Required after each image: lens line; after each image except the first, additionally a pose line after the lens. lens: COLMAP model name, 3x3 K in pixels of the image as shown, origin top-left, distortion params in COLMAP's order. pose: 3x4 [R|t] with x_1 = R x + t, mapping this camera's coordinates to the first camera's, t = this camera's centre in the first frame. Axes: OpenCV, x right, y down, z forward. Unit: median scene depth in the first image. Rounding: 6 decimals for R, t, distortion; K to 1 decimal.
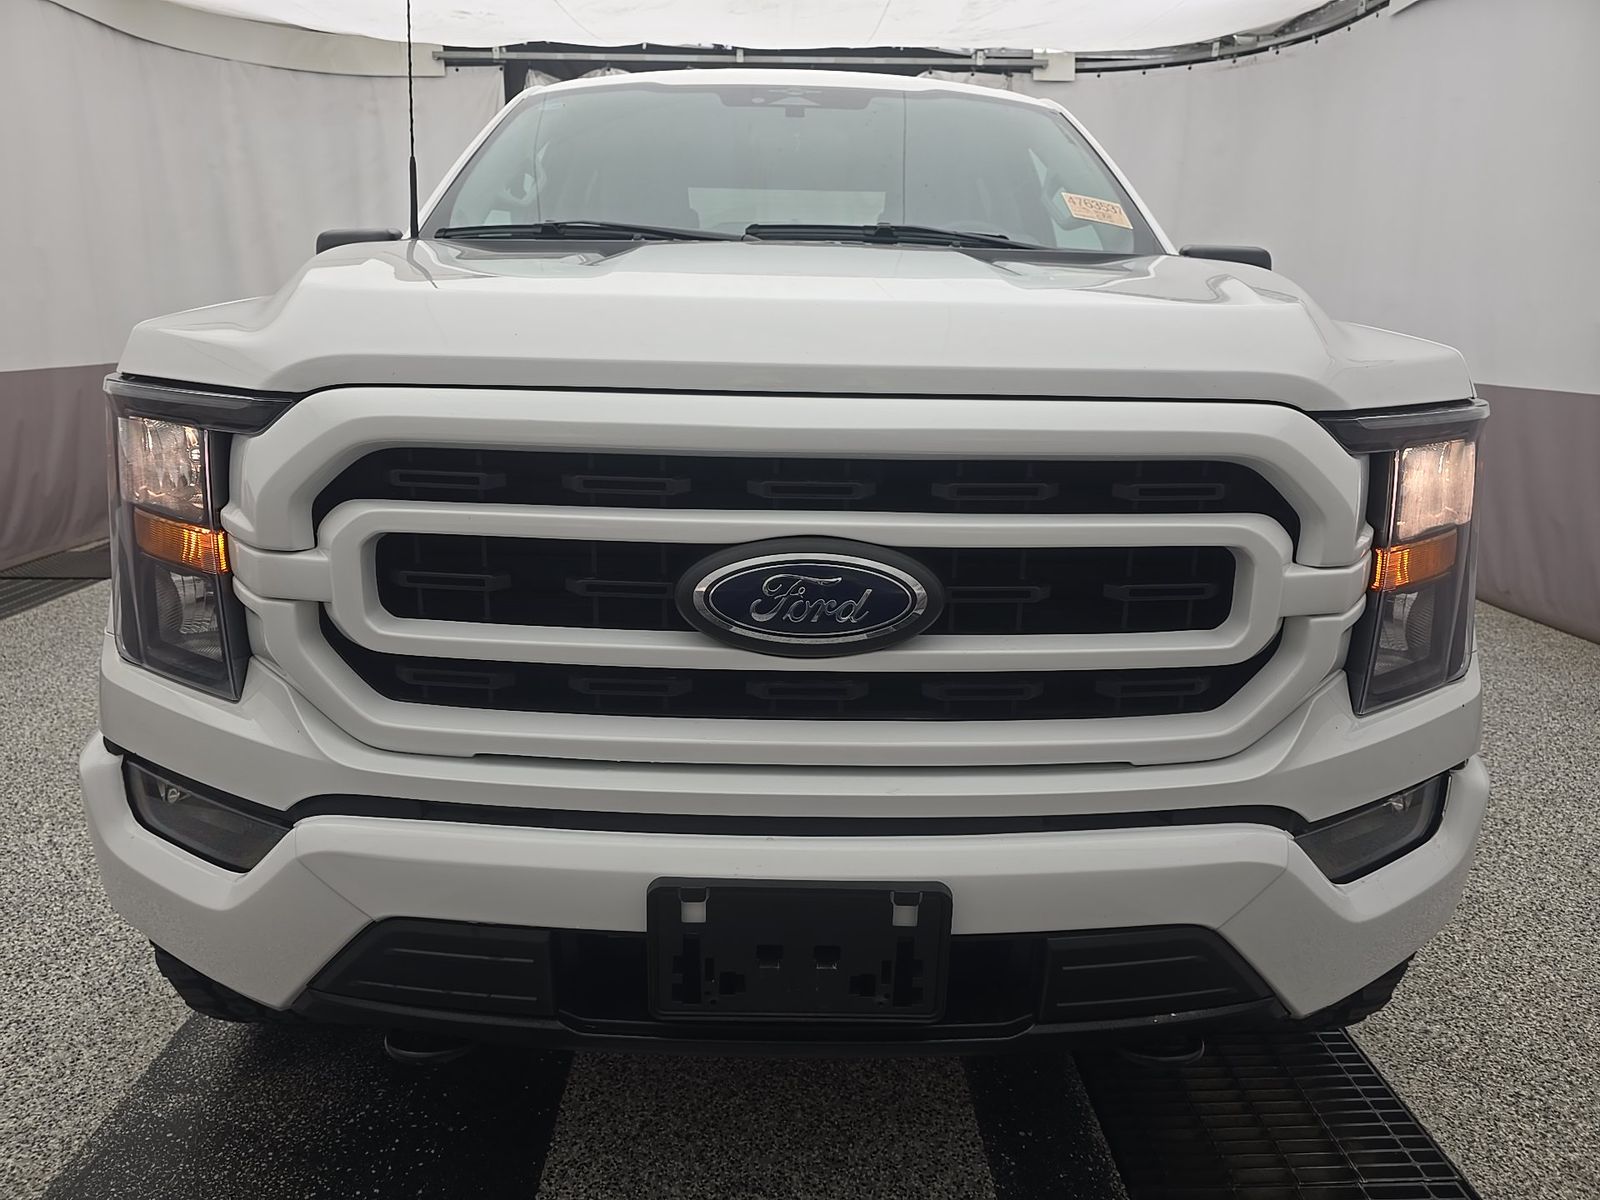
lens RADIAL K [[1081.5, 0, 795.4], [0, 1081.5, 602.3], [0, 0, 1]] dist [0.024096, -0.019537]
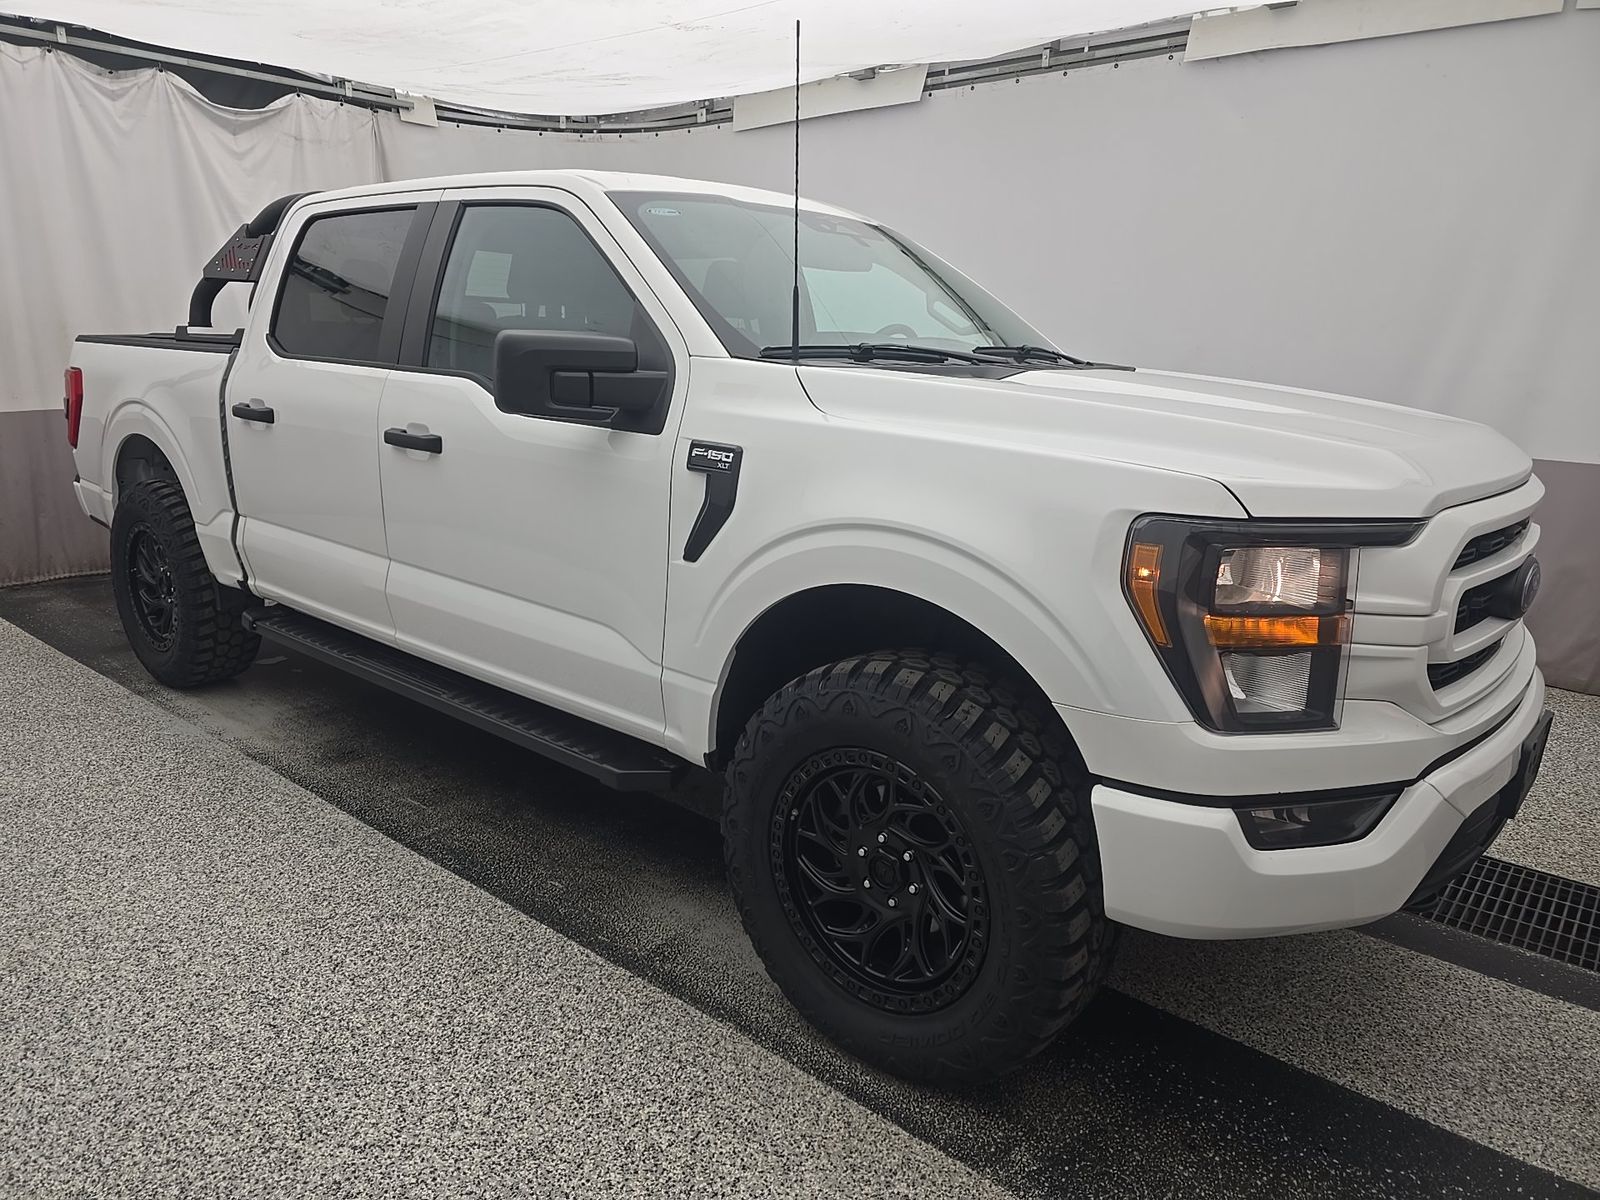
lens RADIAL K [[1081.5, 0, 806.4], [0, 1081.5, 587.7], [0, 0, 1]] dist [0.024096, -0.019537]
pose [[0.661945, -0.164817, 0.731207, -0.343479], [0.176893, 0.982320, 0.061282, -0.052593], [-0.728380, 0.088780, 0.679397, 0.084787]]
